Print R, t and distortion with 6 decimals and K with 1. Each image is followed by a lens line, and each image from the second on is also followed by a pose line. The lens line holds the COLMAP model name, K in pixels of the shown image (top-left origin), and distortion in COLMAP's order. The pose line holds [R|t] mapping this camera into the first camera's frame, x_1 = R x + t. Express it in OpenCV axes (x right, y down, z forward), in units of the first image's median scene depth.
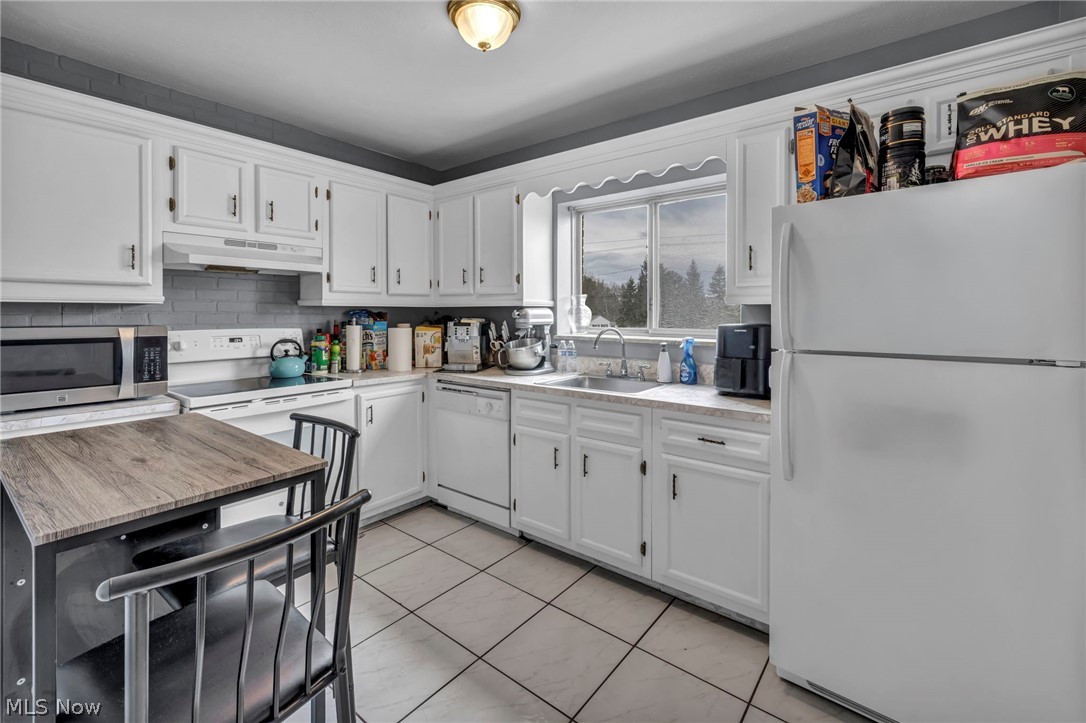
lens RADIAL K [[470.5, 0, 540.9], [0, 470.5, 315.5], [0, 0, 1]] dist [0.000136, 0.000220]
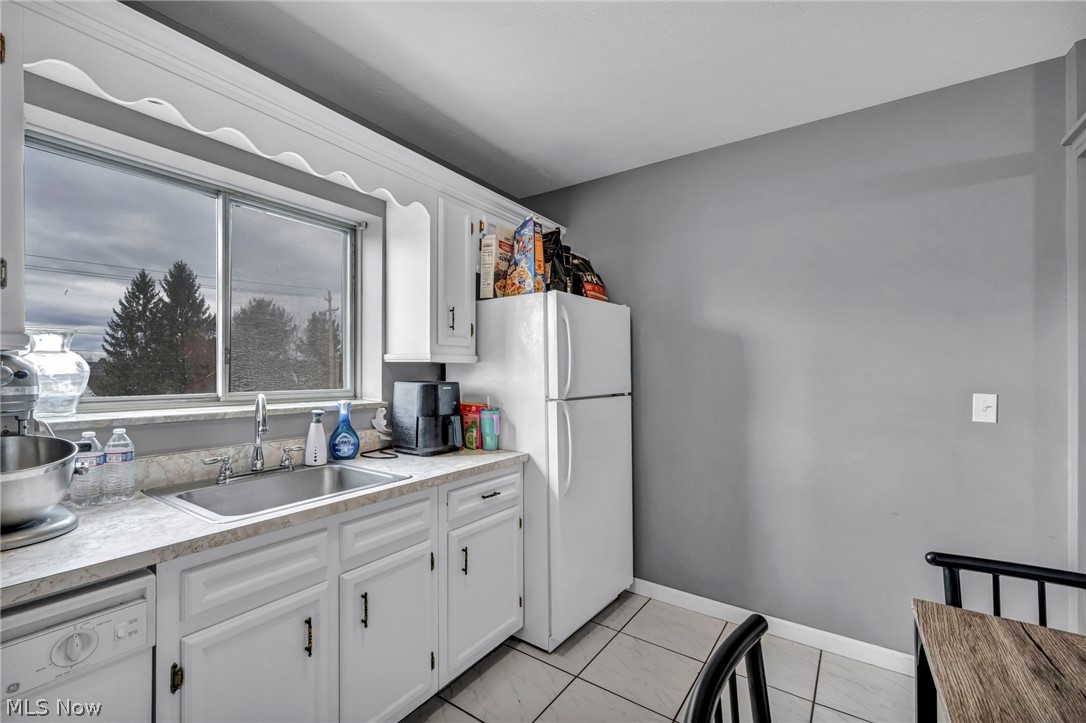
lens RADIAL K [[458.4, 0, 543.0], [0, 458.4, 361.5], [0, 0, 1]] dist [-0.000635, -0.000058]
pose [[-0.073464, 0.014560, 0.997192, -0.479081], [-0.003276, 0.999885, -0.014840, -0.008778], [-0.997293, -0.004357, -0.073408, 0.704428]]
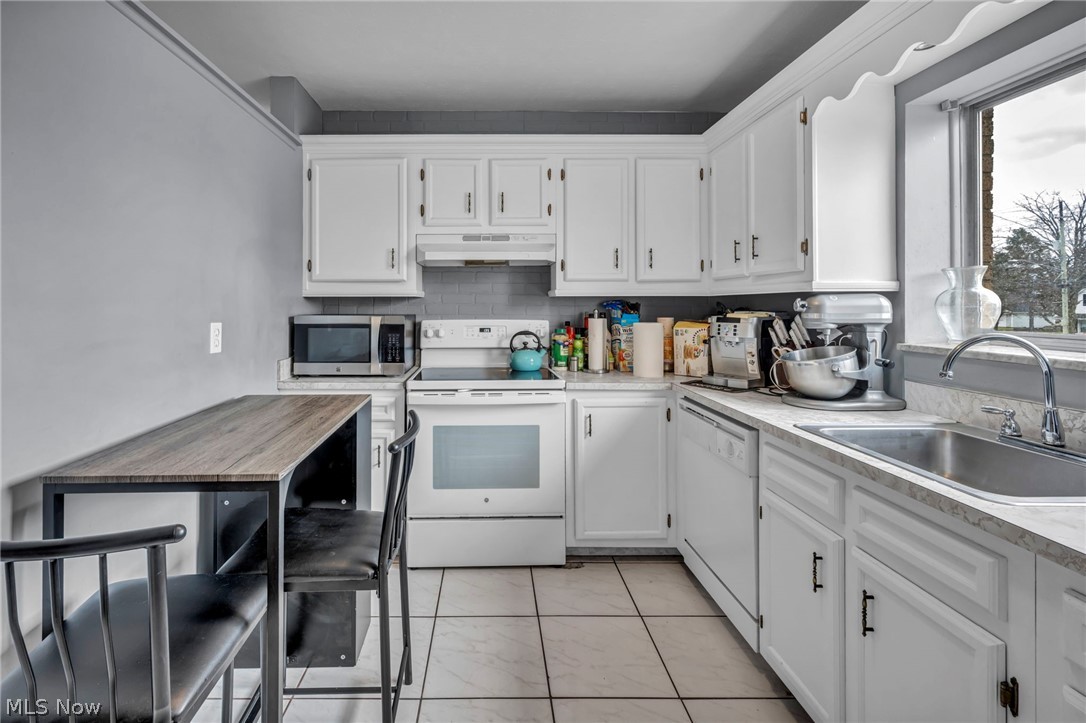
lens RADIAL K [[486.1, 0, 542.0], [0, 486.1, 302.3], [0, 0, 1]] dist [-0.000549, -0.000492]
pose [[0.623714, -0.006856, -0.781622, 0.249313], [-0.002441, 0.999940, -0.010719, 0.001131], [0.781649, 0.008594, 0.623660, 0.372349]]
